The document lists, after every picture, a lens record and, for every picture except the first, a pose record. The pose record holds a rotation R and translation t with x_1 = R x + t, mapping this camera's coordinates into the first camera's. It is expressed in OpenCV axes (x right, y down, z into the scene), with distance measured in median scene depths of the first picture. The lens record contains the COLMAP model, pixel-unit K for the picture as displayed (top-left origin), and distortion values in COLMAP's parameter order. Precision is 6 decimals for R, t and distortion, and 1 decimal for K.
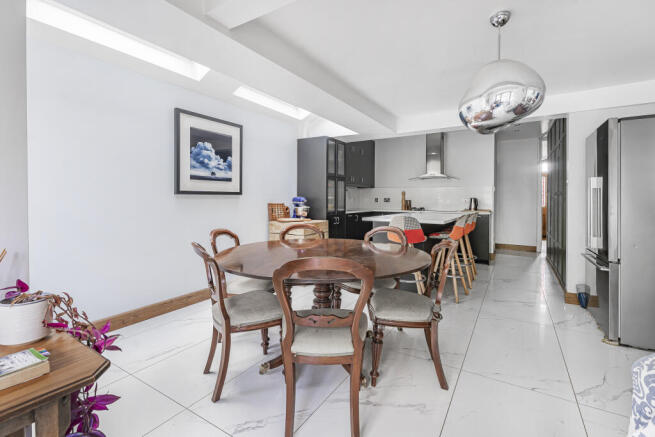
lens RADIAL K [[300.4, 0, 325.0], [0, 300.4, 198.9], [0, 0, 1]] dist [0.001937, 0.000471]
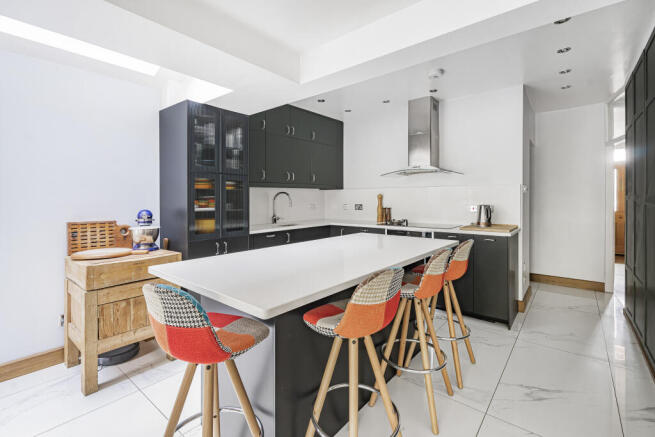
lens RADIAL K [[310.5, 0, 329.7], [0, 310.5, 197.2], [0, 0, 1]] dist [0.029076, 0.000509]
pose [[0.994724, -0.007358, -0.102321, 0.318832], [0.007121, 0.999971, -0.002681, -0.025075], [0.102338, 0.001938, 0.994748, 0.444976]]
